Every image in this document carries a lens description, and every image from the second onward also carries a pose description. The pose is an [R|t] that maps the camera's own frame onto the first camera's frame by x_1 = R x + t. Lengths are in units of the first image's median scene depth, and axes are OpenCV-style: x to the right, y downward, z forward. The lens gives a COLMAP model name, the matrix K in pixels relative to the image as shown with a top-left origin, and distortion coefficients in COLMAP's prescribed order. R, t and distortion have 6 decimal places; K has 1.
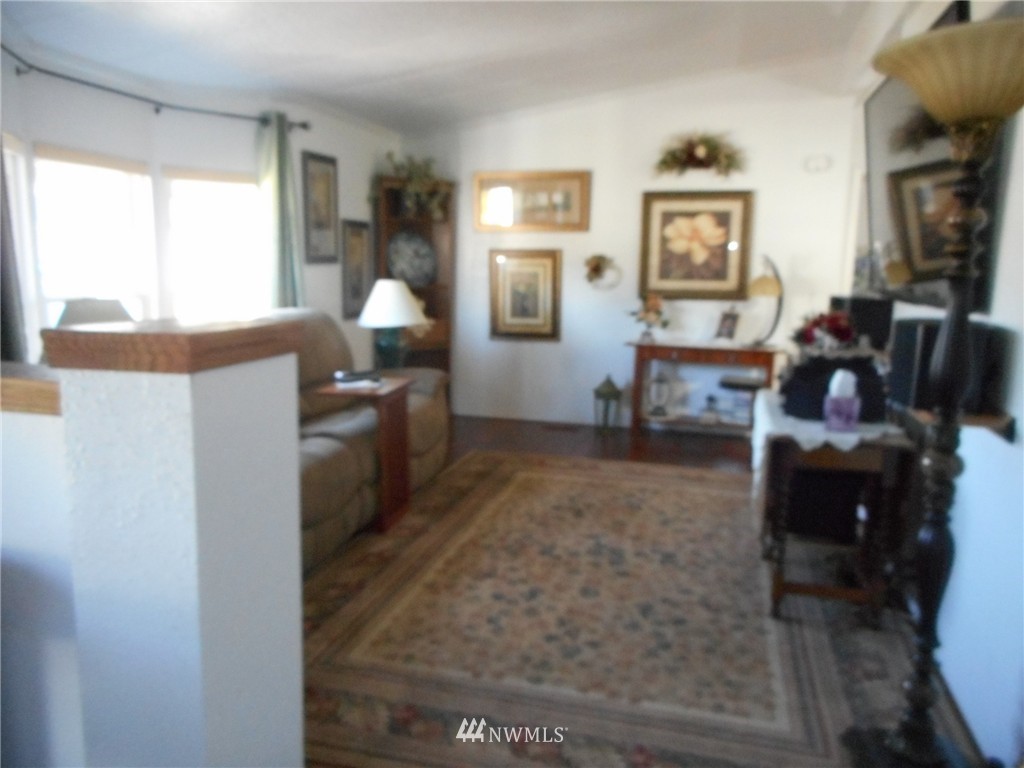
lens RADIAL K [[777.8, 0, 507.1], [0, 777.8, 386.1], [0, 0, 1]] dist [-0.005286, 0.006408]
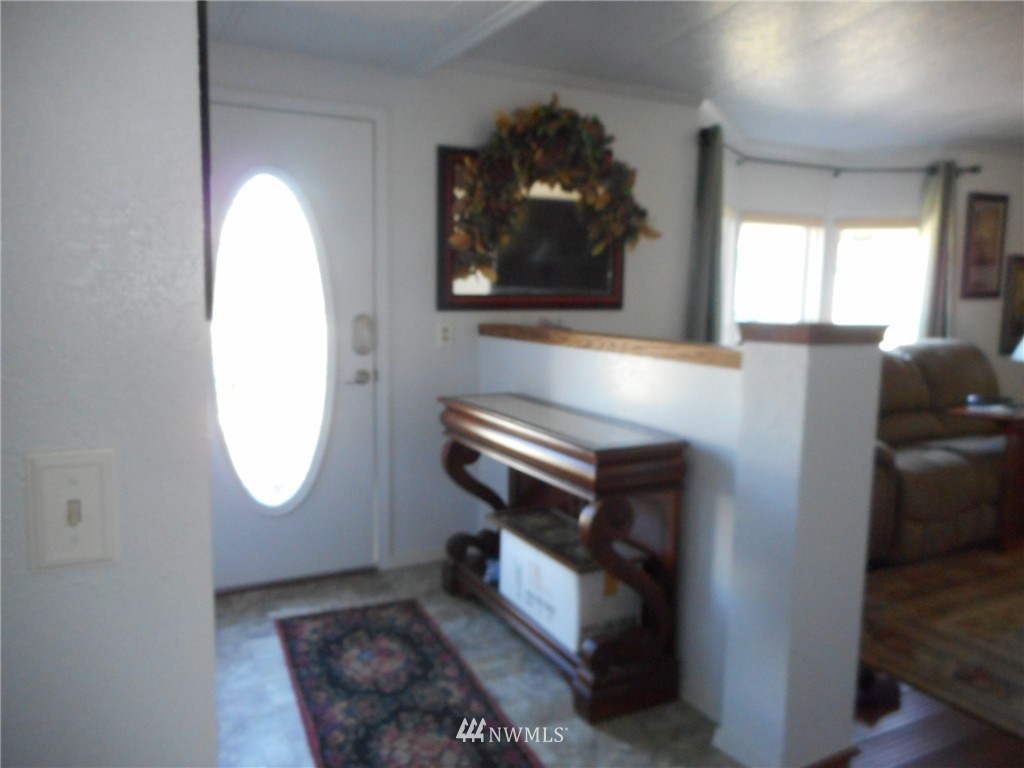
lens RADIAL K [[777.8, 0, 507.1], [0, 777.8, 386.1], [0, 0, 1]] dist [-0.005286, 0.006408]
pose [[0.684679, 0.080266, -0.724411, 0.114993], [-0.115824, 0.993270, 0.000585, 0.039545], [0.719582, 0.083503, 0.689368, -0.202482]]
